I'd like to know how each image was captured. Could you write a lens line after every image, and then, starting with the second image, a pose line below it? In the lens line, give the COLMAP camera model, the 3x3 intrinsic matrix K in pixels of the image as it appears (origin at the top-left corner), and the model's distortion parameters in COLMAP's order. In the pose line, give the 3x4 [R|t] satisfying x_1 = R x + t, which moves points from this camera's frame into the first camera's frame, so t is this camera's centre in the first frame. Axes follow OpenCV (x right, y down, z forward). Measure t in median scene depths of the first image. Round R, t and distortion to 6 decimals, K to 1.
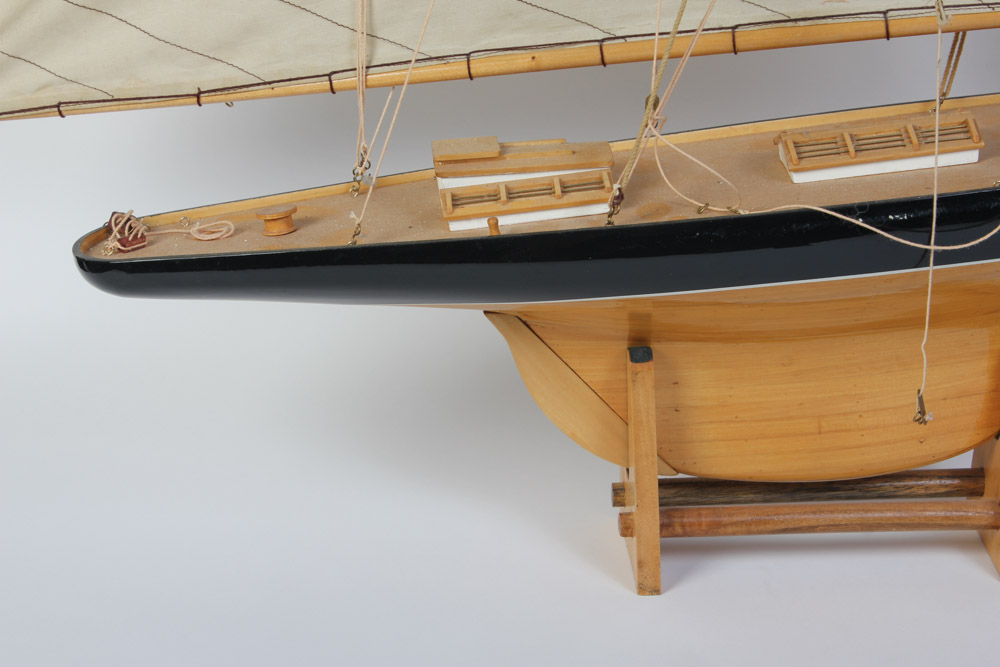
lens RADIAL K [[2380.9, 0, 500.7], [0, 2380.9, 332.8], [0, 0, 1]] dist [0.092946, 0.000000]
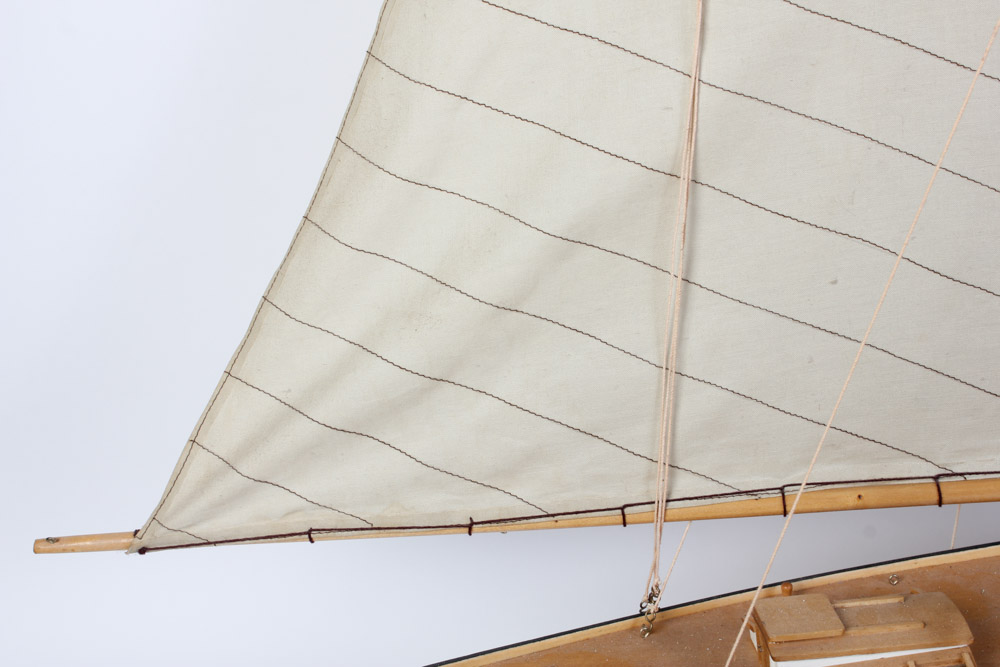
lens RADIAL K [[1713.2, 0, 506.1], [0, 1713.2, 339.1], [0, 0, 1]] dist [-0.013493, 0.000000]
pose [[0.998797, -0.001942, 0.049000, -0.146724], [-0.000146, 0.999093, 0.042572, -0.198937], [-0.049039, -0.042528, 0.997891, 0.373990]]
